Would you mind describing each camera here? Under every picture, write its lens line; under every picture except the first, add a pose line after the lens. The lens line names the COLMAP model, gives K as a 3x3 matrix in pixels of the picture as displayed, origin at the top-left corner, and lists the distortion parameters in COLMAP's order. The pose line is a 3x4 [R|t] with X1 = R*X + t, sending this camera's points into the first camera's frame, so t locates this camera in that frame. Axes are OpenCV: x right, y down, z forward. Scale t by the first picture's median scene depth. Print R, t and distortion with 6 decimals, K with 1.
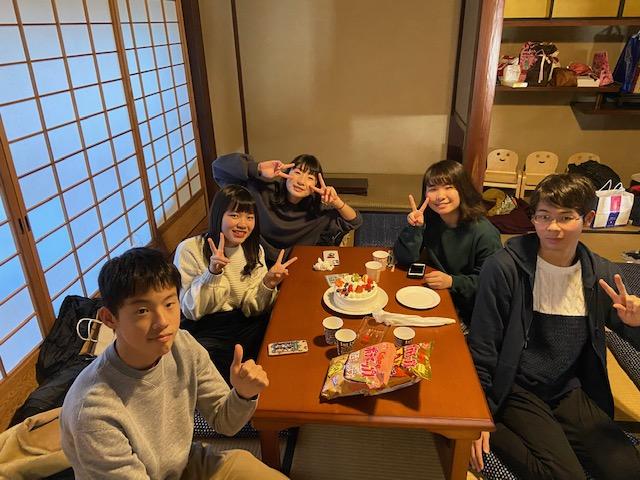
lens RADIAL K [[504.4, 0, 320.0], [0, 504.4, 240.0], [0, 0, 1]] dist [-0.008577, -0.003484]
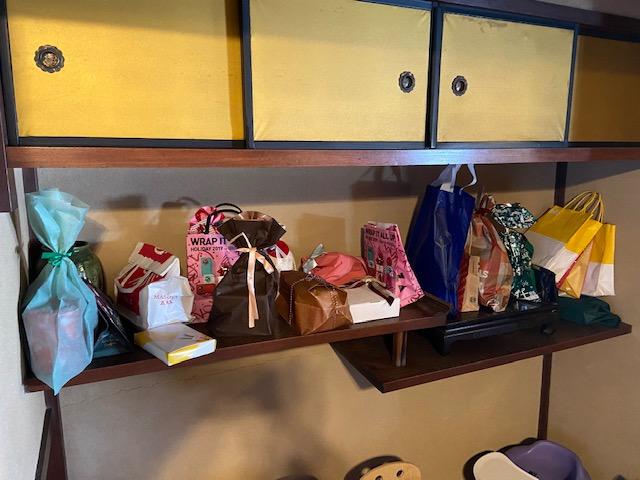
lens RADIAL K [[498.6, 0, 320.0], [0, 498.6, 240.0], [0, 0, 1]] dist [0.050177, -0.001317]
pose [[0.855624, -0.079723, 0.511421, 0.314587], [0.199666, 0.962430, -0.184018, -0.301403], [-0.477536, 0.259564, 0.839396, 0.695391]]
